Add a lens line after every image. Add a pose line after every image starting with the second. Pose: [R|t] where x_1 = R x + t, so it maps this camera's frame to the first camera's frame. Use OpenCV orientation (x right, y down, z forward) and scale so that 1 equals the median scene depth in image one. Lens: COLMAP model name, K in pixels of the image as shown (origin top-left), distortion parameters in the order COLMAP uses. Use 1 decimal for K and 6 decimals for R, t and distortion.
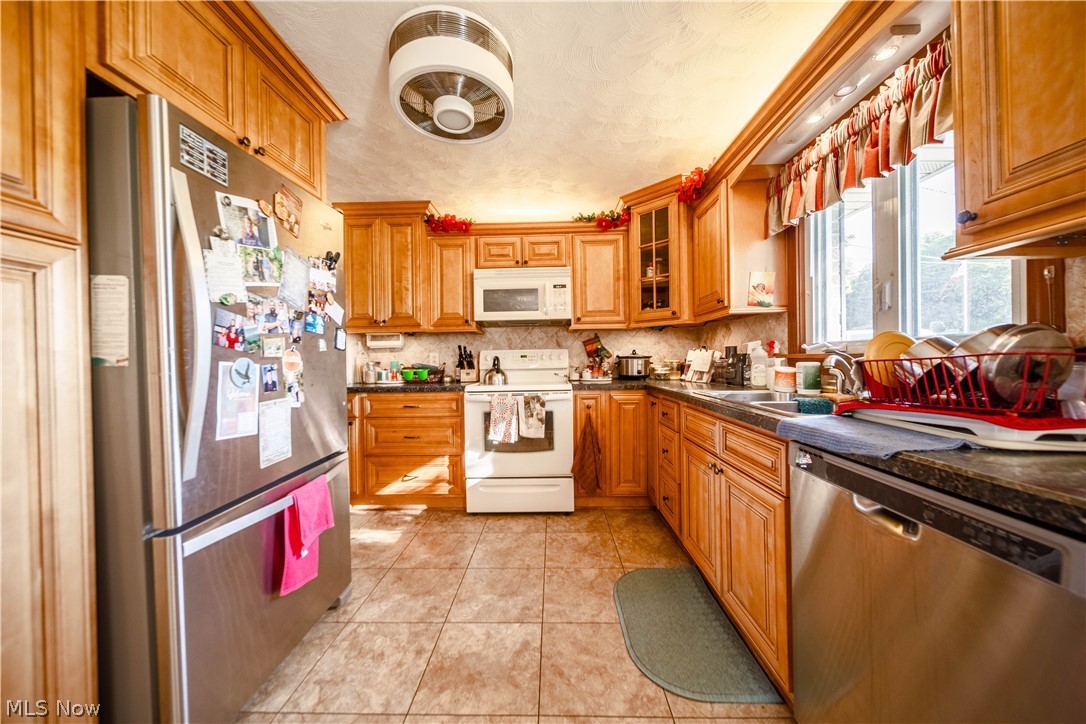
lens RADIAL K [[381.4, 0, 540.2], [0, 381.4, 360.8], [0, 0, 1]] dist [-0.000934, -0.000325]
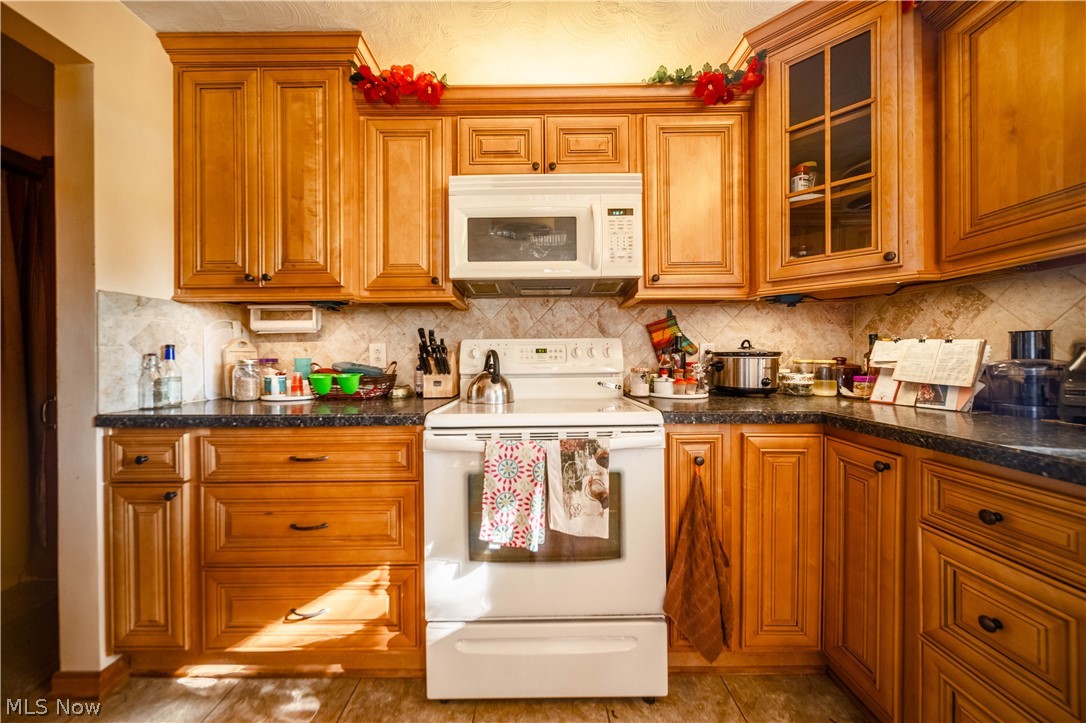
lens RADIAL K [[382.7, 0, 537.0], [0, 382.7, 356.9], [0, 0, 1]] dist [-0.000127, -0.000319]
pose [[0.999316, 0.007158, 0.036285, -0.085460], [-0.007152, 0.999974, -0.000288, -0.003127], [-0.036286, 0.000028, 0.999341, 0.561771]]
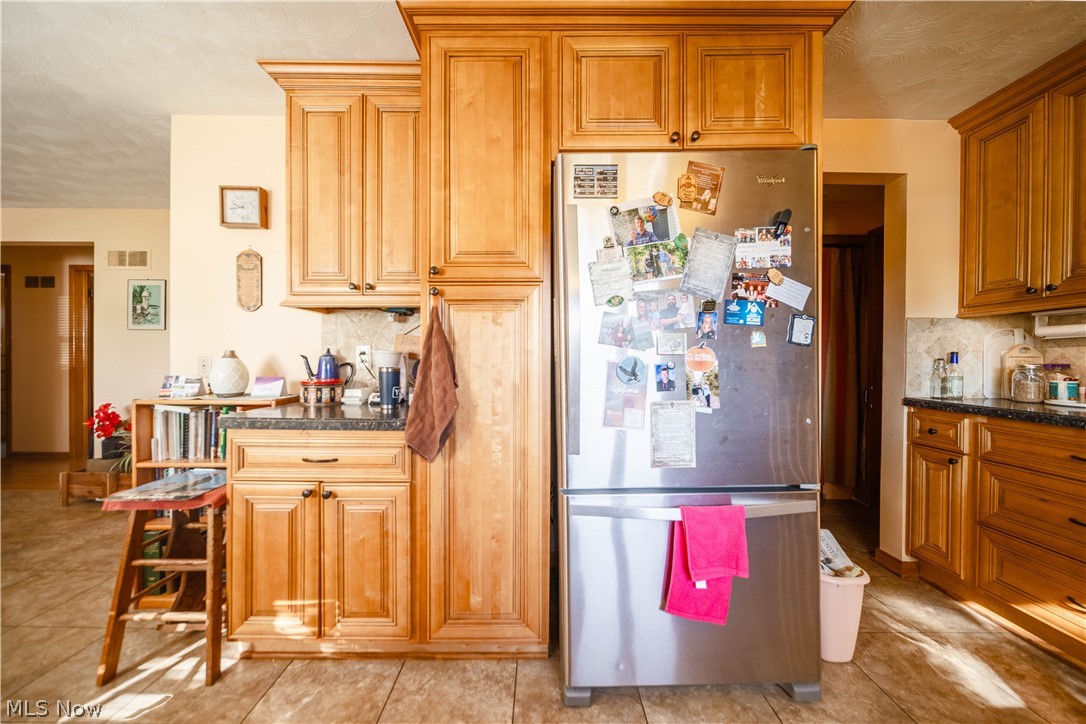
lens RADIAL K [[389.4, 0, 537.5], [0, 389.4, 363.7], [0, 0, 1]] dist [0.000442, -0.001791]
pose [[0.034190, 0.021264, -0.999189, 0.119823], [-0.009943, 0.999731, 0.020935, -0.002359], [0.999366, 0.009220, 0.034392, 0.312328]]
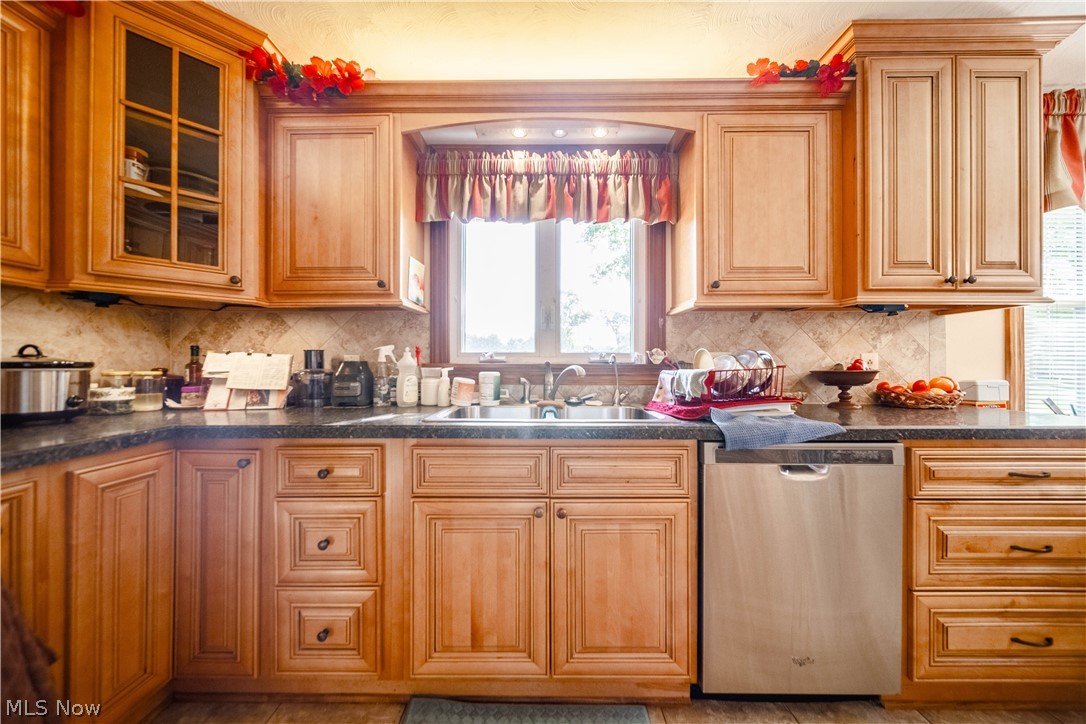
lens RADIAL K [[382.6, 0, 541.8], [0, 382.6, 360.7], [0, 0, 1]] dist [-0.000575, -0.000250]
pose [[-0.028747, 0.017779, 0.999429, -0.180652], [0.004208, 0.999835, -0.017665, -0.005136], [-0.999578, 0.003698, -0.028817, 0.601093]]
